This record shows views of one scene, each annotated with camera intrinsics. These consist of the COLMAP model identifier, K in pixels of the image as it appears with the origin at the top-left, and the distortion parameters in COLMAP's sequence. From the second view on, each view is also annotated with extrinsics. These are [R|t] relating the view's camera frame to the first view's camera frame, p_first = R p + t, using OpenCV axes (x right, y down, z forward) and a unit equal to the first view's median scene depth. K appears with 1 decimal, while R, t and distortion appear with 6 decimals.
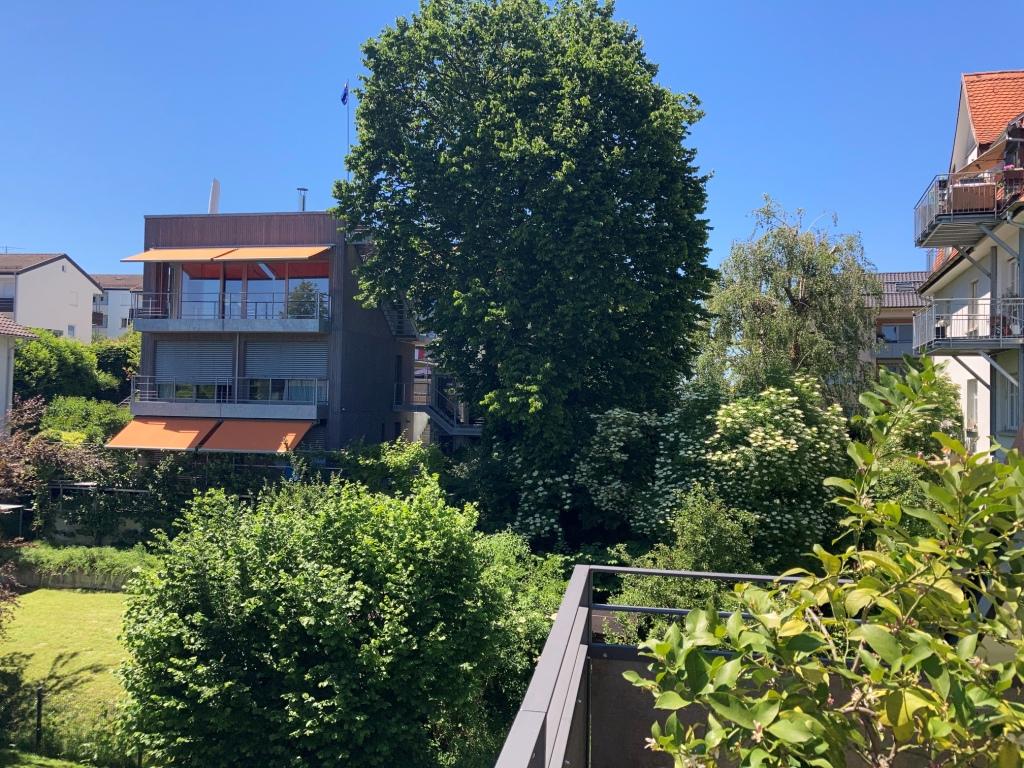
lens RADIAL K [[839.6, 0, 512.0], [0, 839.6, 384.0], [0, 0, 1]] dist [0.009821, -0.000208]
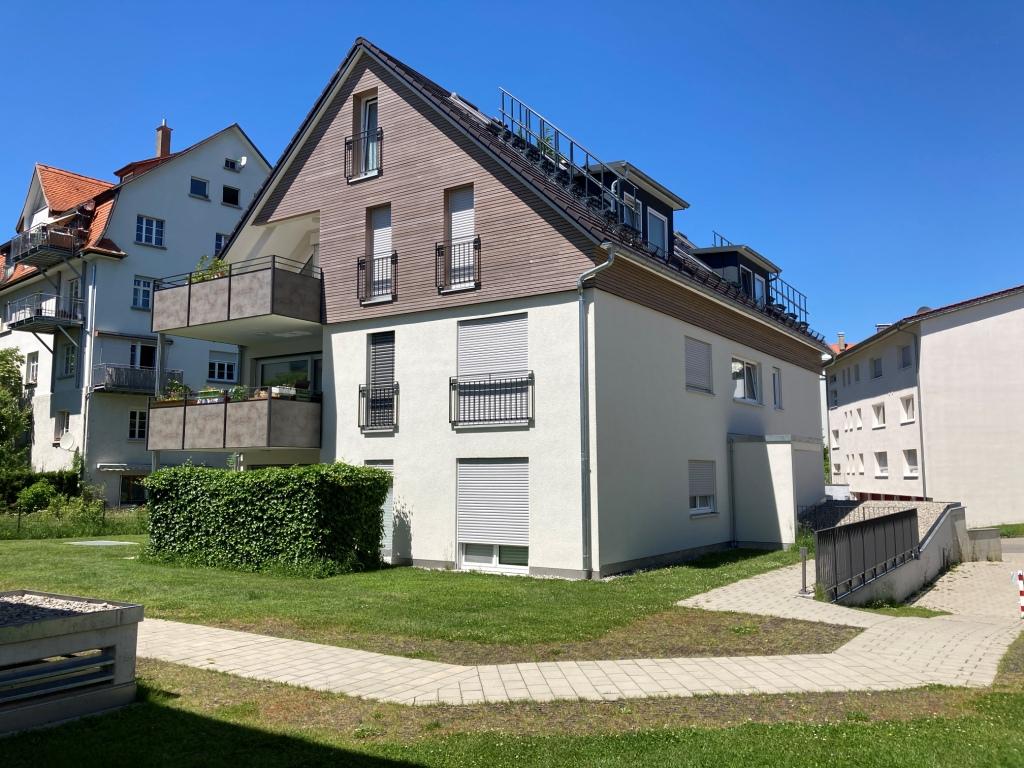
lens RADIAL K [[839.6, 0, 512.0], [0, 839.6, 384.0], [0, 0, 1]] dist [0.009821, -0.000208]
pose [[0.390343, 0.083535, 0.916872, -0.614176], [-0.010748, 0.996221, -0.086189, 0.201863], [-0.920607, 0.023789, 0.389766, -0.501413]]
